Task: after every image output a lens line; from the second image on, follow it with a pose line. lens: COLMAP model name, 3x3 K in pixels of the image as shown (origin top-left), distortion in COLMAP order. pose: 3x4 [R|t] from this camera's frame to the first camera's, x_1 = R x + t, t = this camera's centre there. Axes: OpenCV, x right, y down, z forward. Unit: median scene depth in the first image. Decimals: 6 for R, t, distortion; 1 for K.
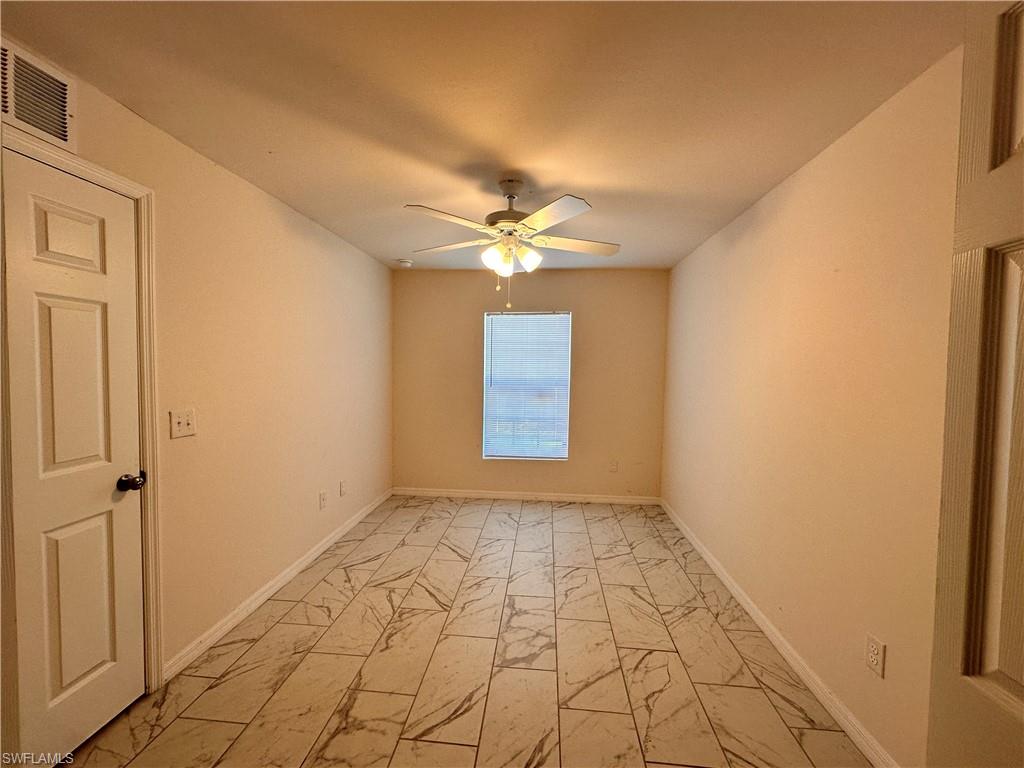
lens RADIAL K [[408.3, 0, 512.0], [0, 408.3, 384.0], [0, 0, 1]] dist [-0.001706, -0.000063]
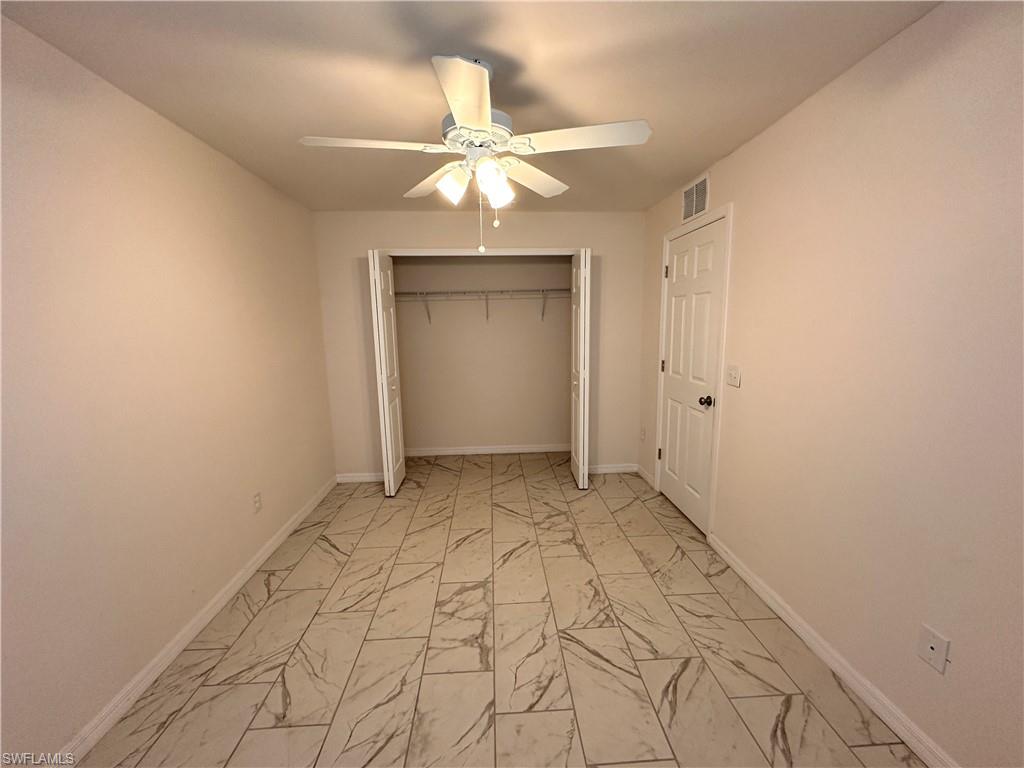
lens RADIAL K [[408.3, 0, 512.0], [0, 408.3, 384.0], [0, 0, 1]] dist [-0.001706, -0.000063]
pose [[-0.990322, 0.022447, -0.136964, 0.043264], [-0.004708, 0.980834, 0.194786, -0.100094], [0.138711, 0.193546, -0.971236, 1.791298]]
